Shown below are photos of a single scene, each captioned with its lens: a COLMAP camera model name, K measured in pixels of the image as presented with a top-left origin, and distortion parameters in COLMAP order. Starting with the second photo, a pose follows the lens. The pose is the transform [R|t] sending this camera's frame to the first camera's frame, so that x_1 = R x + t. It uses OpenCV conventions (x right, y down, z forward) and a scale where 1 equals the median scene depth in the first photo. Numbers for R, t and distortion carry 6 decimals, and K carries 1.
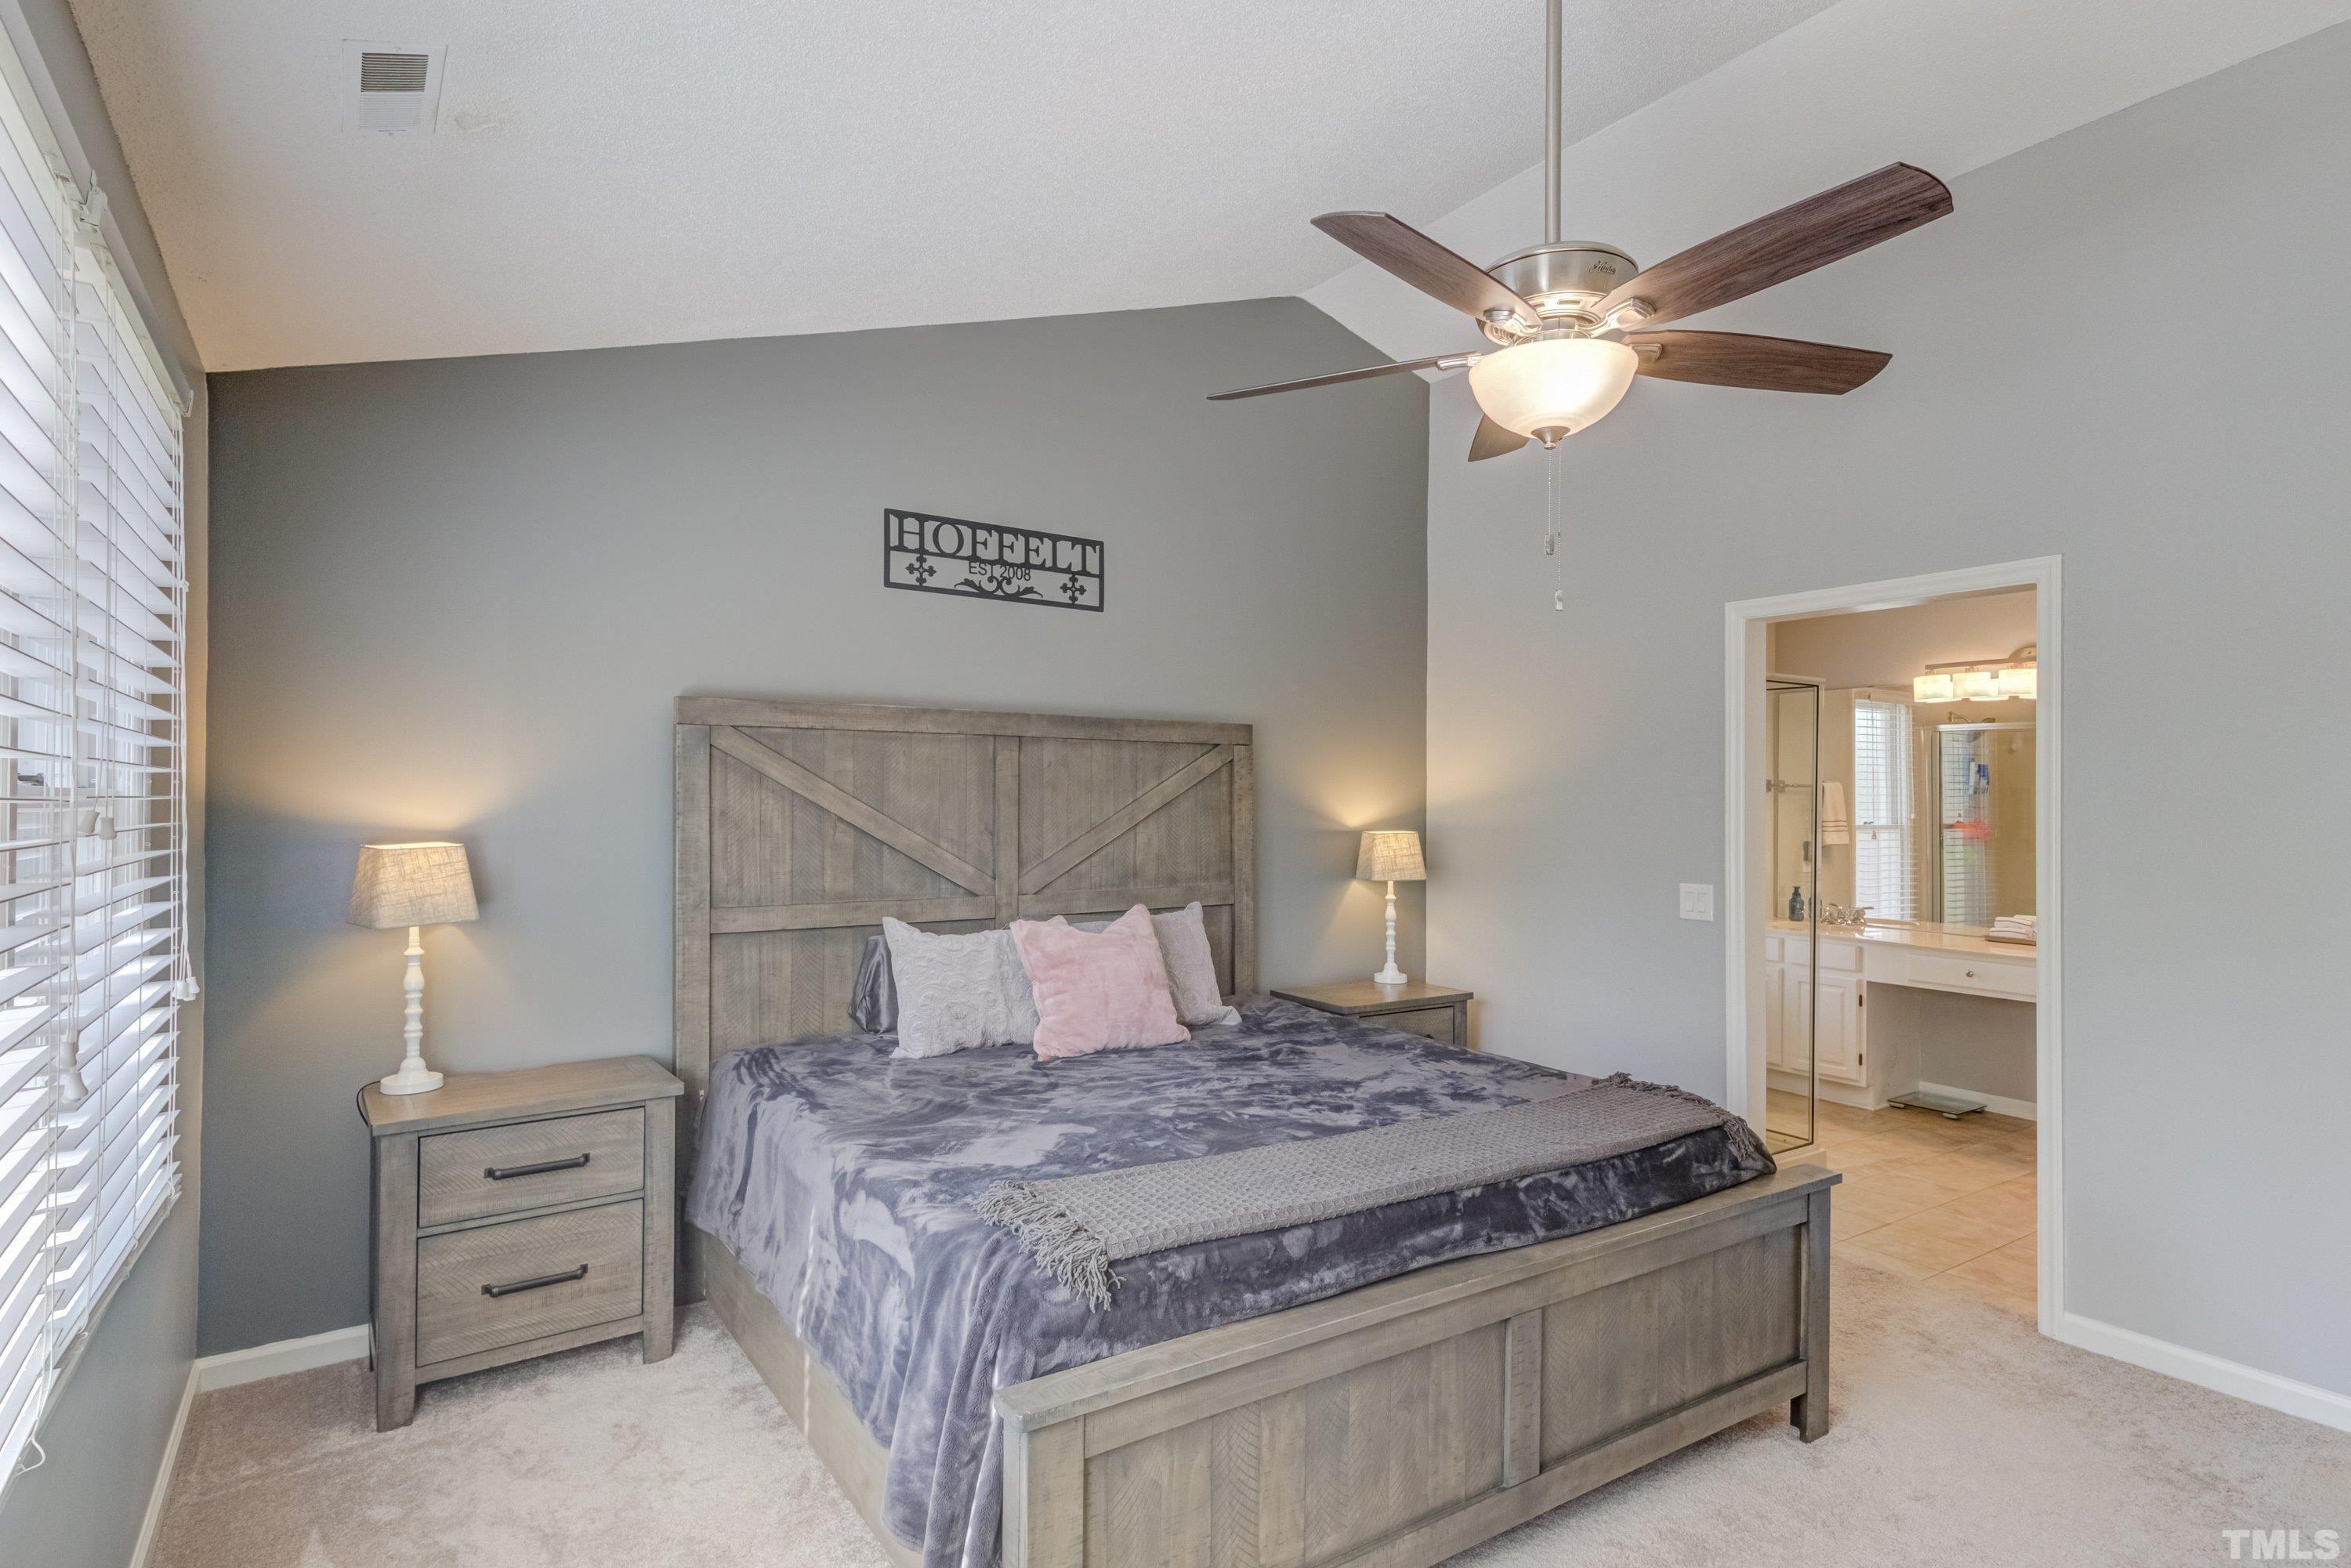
lens RADIAL K [[1215.4, 0, 1196.6], [0, 1215.4, 792.7], [0, 0, 1]] dist [0.034415, -0.010275]
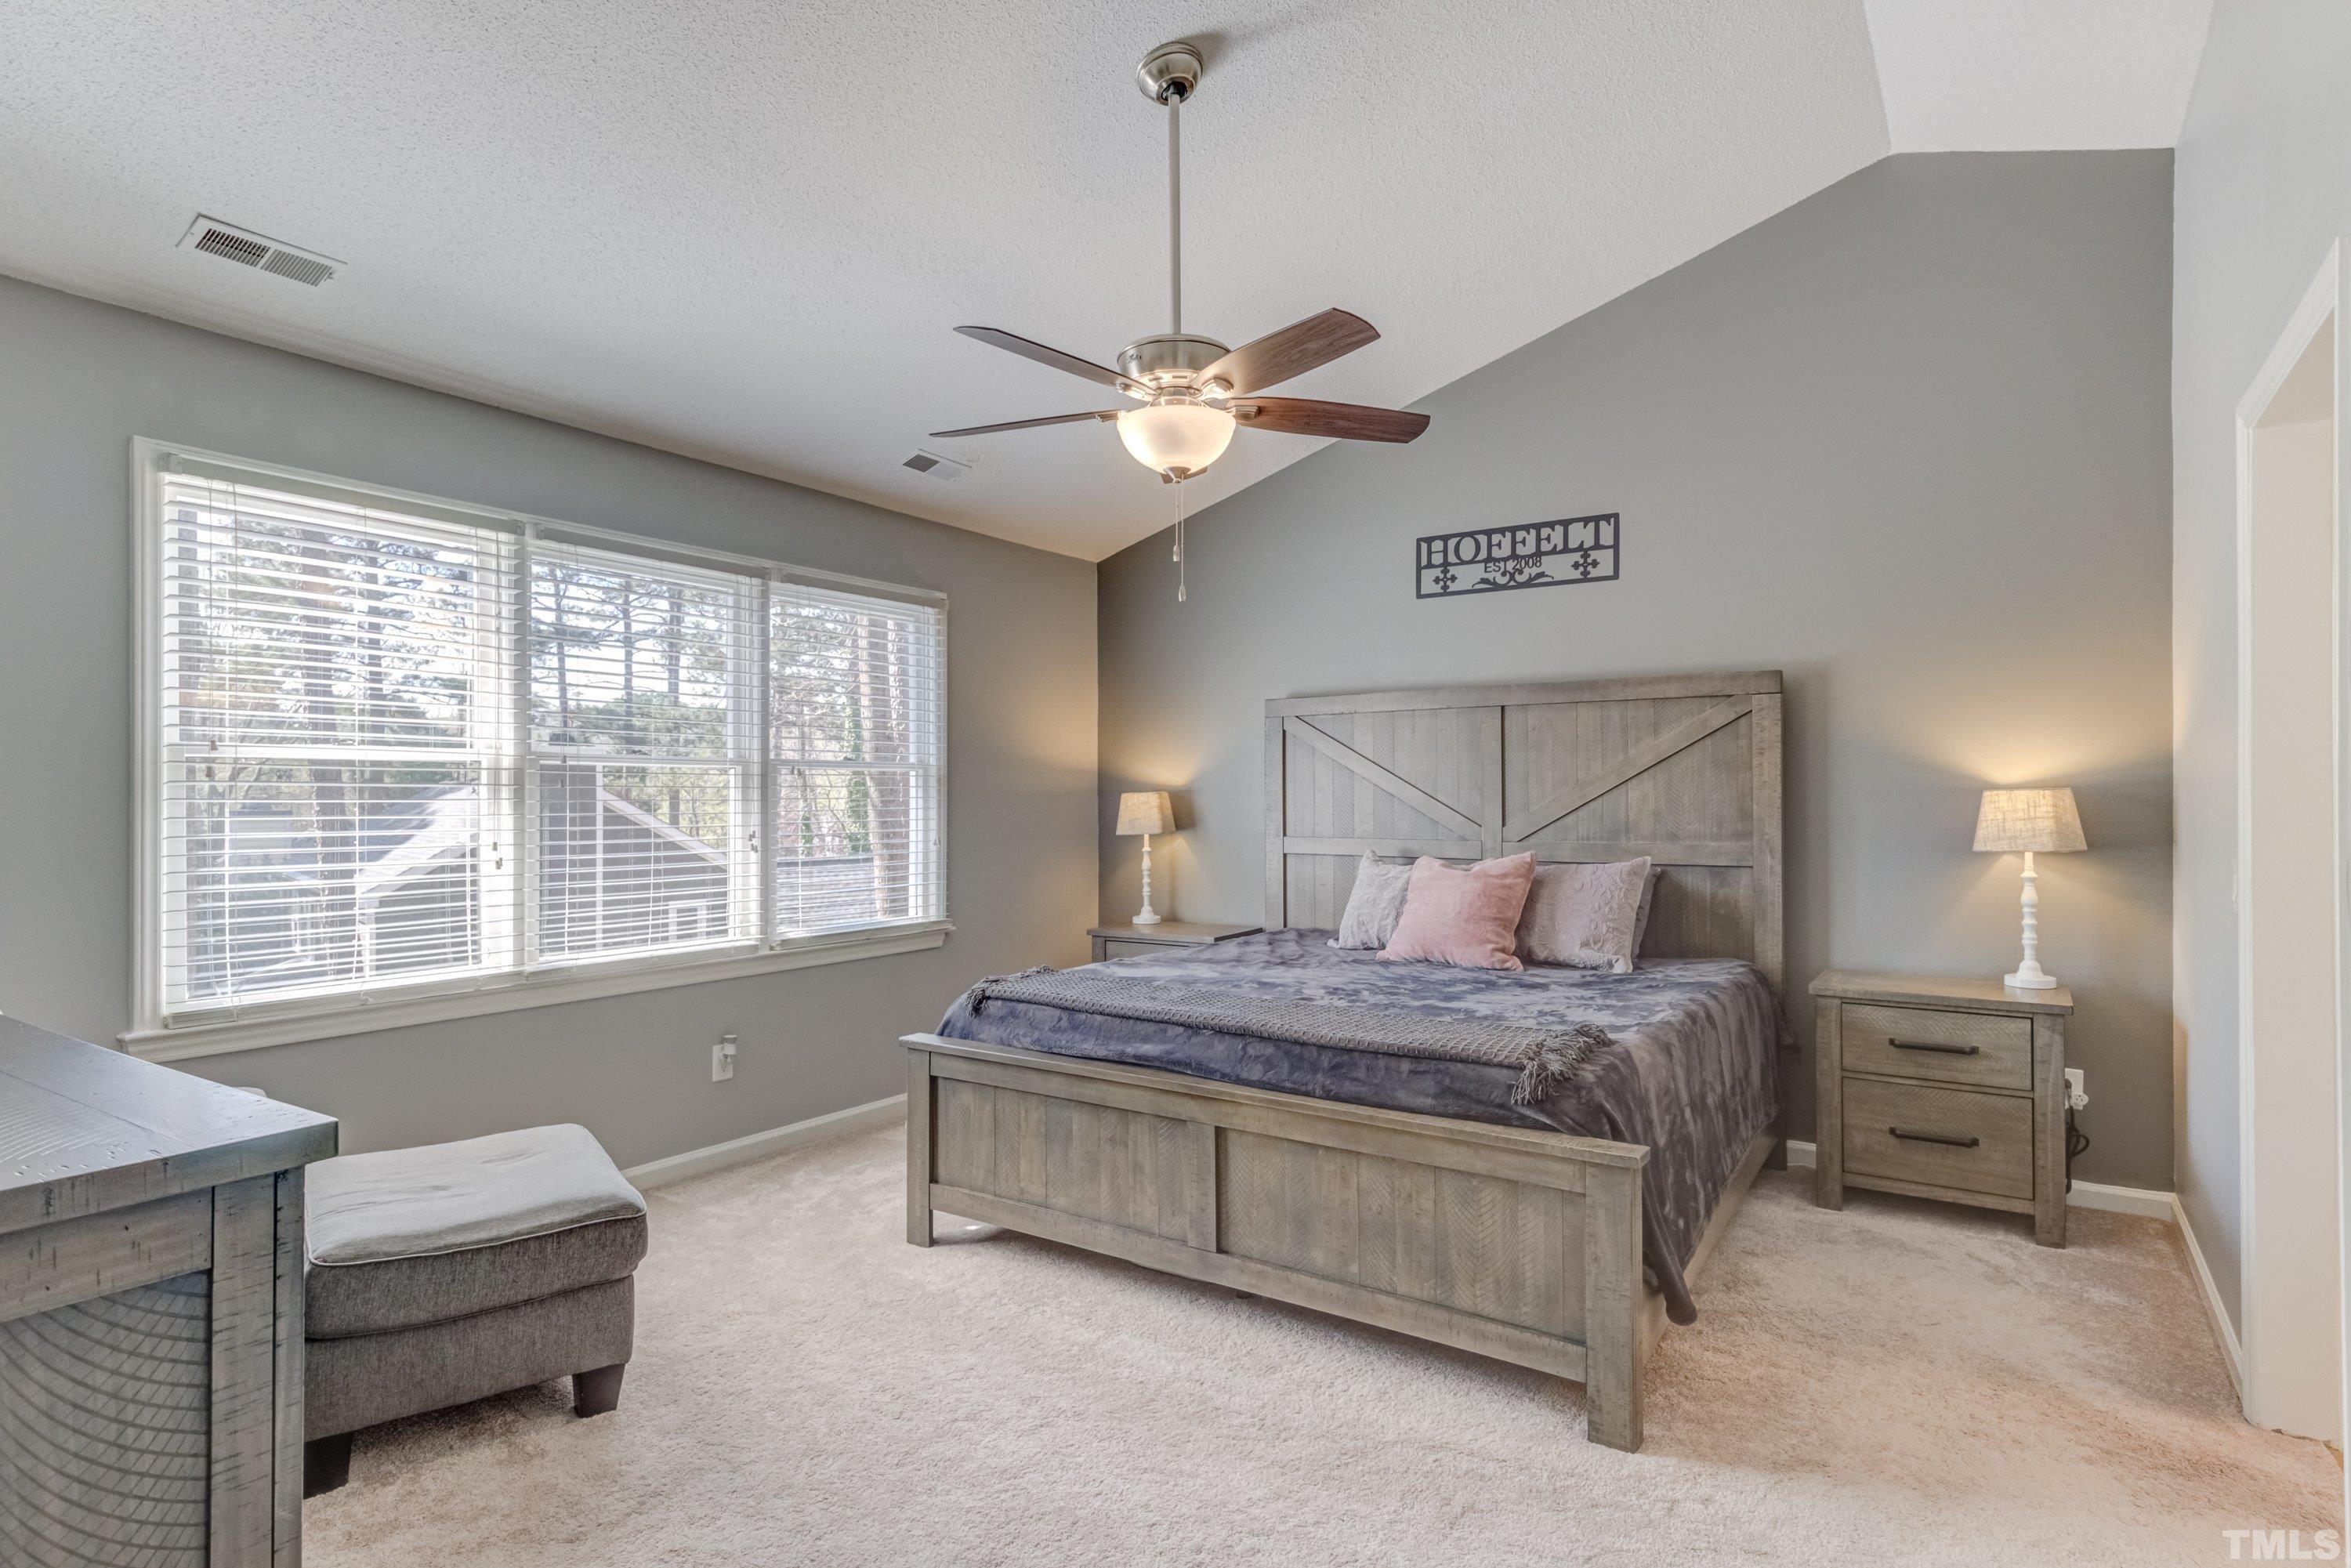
lens RADIAL K [[1215.4, 0, 1178.3], [0, 1215.4, 798.7], [0, 0, 1]] dist [0.034415, -0.010275]
pose [[0.364618, -0.010290, -0.931100, 0.770012], [0.007219, 0.999940, -0.008224, 0.046780], [0.931129, -0.003723, 0.364671, 0.264064]]
